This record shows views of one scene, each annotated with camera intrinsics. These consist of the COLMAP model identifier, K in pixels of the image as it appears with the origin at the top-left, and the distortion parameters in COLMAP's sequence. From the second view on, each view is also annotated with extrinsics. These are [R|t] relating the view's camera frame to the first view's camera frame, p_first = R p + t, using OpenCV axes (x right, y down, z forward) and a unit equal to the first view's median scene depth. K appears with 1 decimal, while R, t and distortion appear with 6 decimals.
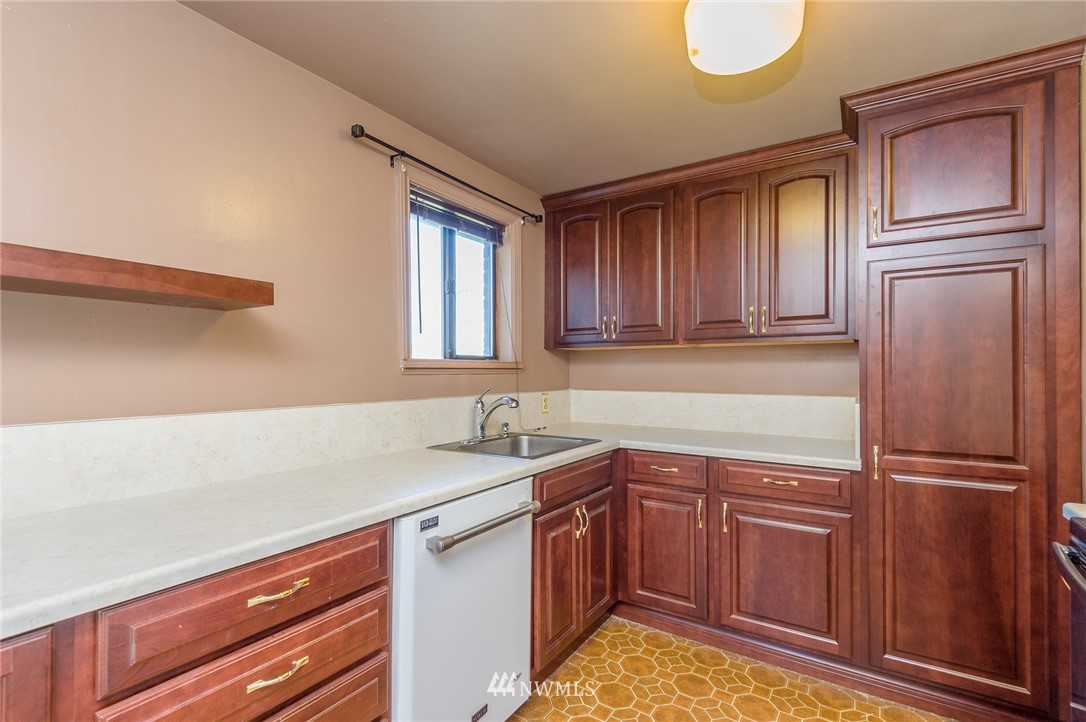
lens RADIAL K [[492.2, 0, 538.9], [0, 492.2, 368.2], [0, 0, 1]] dist [0.012752, -0.006721]
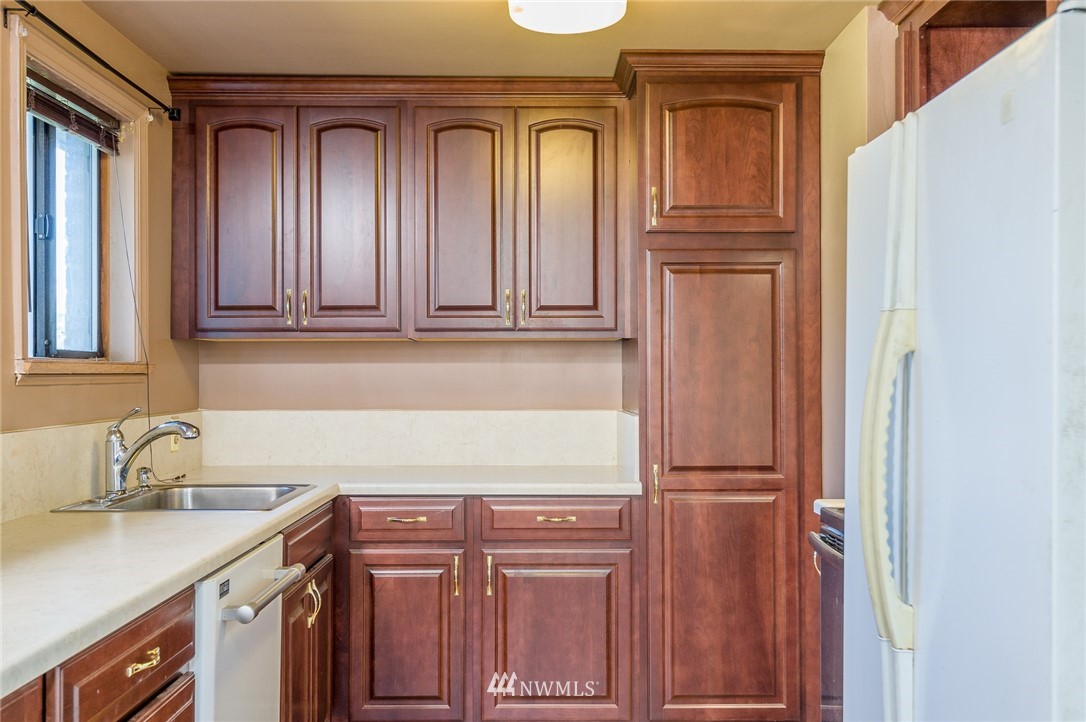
lens RADIAL K [[1051.2, 0, 541.0], [0, 1051.2, 358.5], [0, 0, 1]] dist [0.026636, 0.000000]
pose [[0.830653, 0.006622, 0.556751, -0.475149], [-0.002022, 0.999959, -0.008877, -0.010033], [-0.556787, 0.006248, 0.830632, -0.385960]]
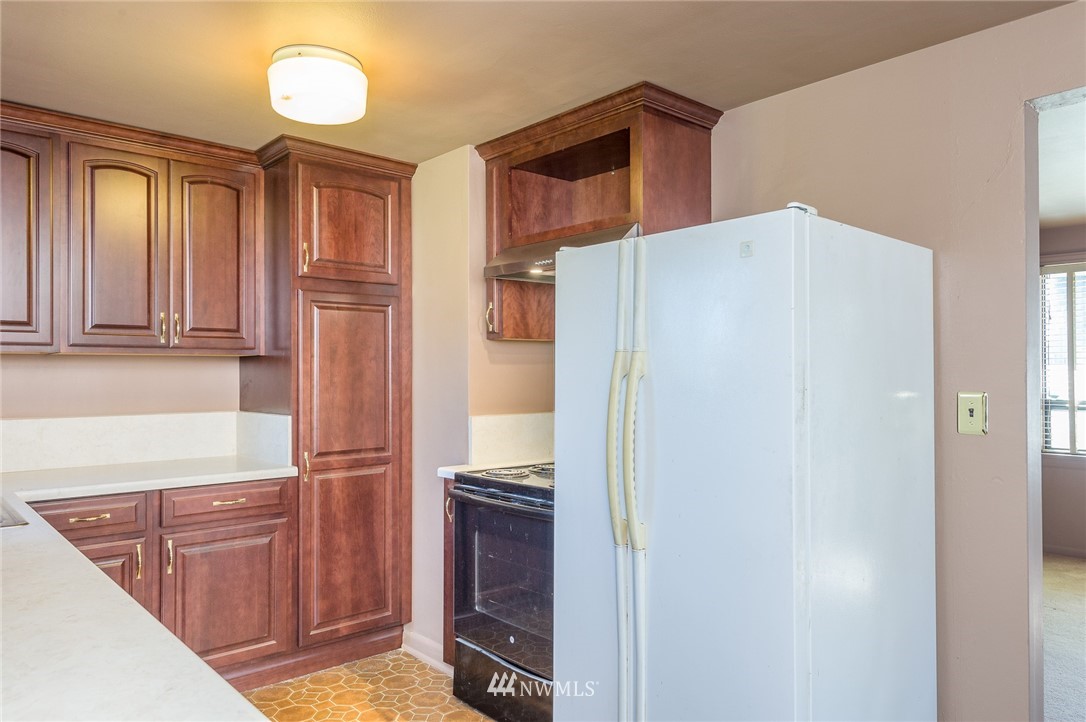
lens RADIAL K [[742.2, 0, 543.7], [0, 742.2, 363.8], [0, 0, 1]] dist [0.028501, -0.000984]
pose [[0.266599, 0.010181, 0.963754, -0.783465], [-0.003822, 0.999948, -0.009506, -0.030588], [-0.963800, -0.001149, 0.266624, 0.012348]]
